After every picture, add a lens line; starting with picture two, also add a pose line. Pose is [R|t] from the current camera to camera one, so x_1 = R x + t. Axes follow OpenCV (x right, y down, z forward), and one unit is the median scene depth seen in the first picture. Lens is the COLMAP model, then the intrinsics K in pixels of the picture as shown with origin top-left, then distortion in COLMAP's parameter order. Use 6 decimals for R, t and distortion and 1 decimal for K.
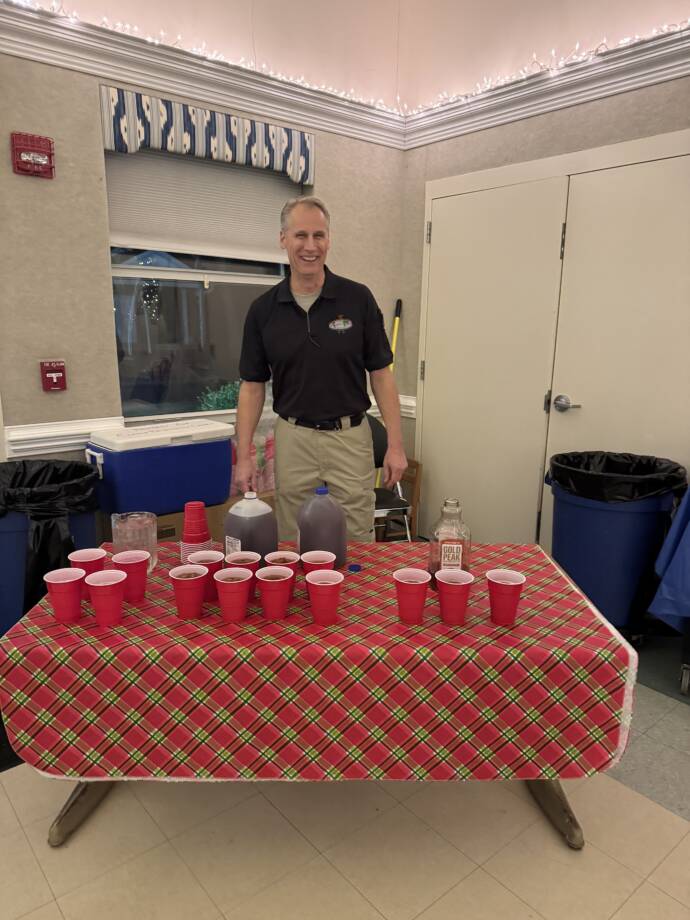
lens RADIAL K [[649.9, 0, 323.2], [0, 649.9, 461.8], [0, 0, 1]] dist [0.036739, -0.041424]
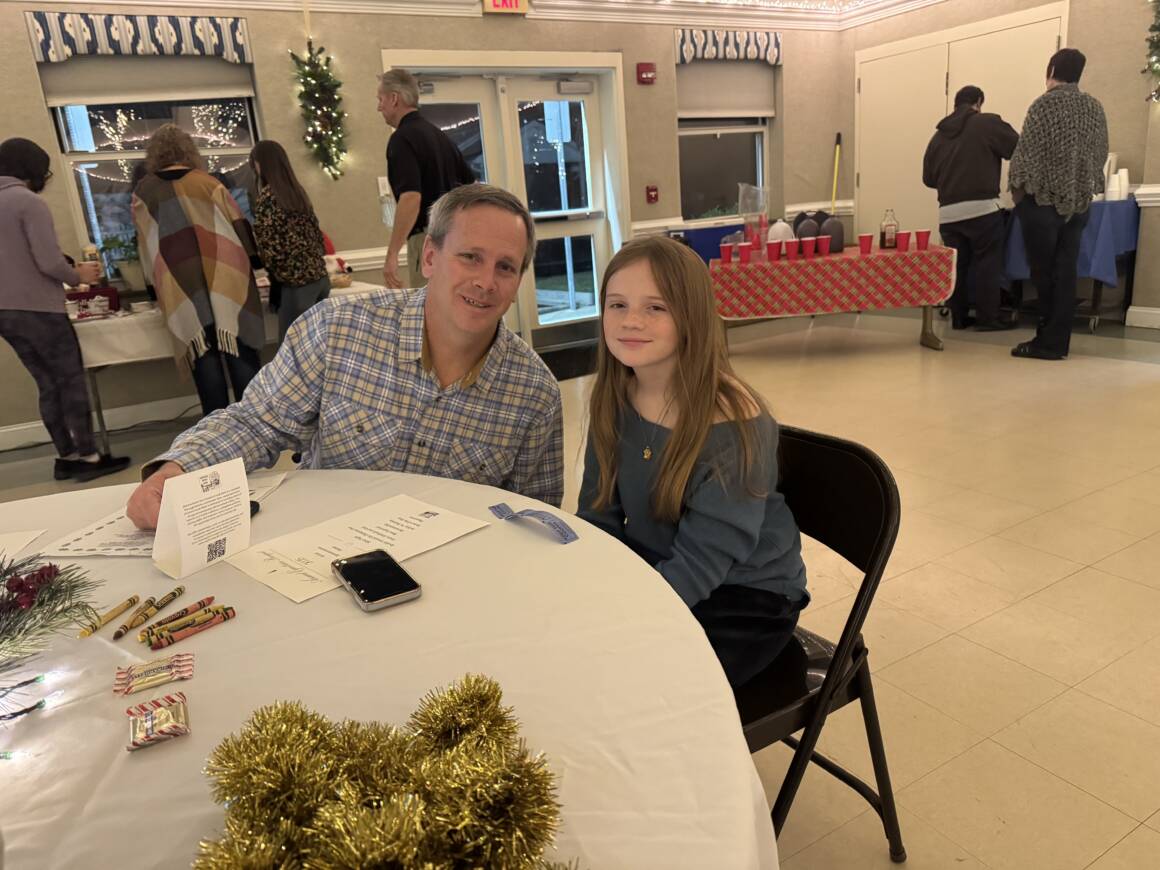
lens RADIAL K [[819.4, 0, 576.1], [0, 819.4, 445.7], [0, 0, 1]] dist [0.036739, -0.041424]
pose [[0.985603, -0.050919, -0.161227, -0.269542], [0.061933, 0.996024, 0.064038, 0.392819], [0.157325, -0.073102, 0.984838, -1.296965]]
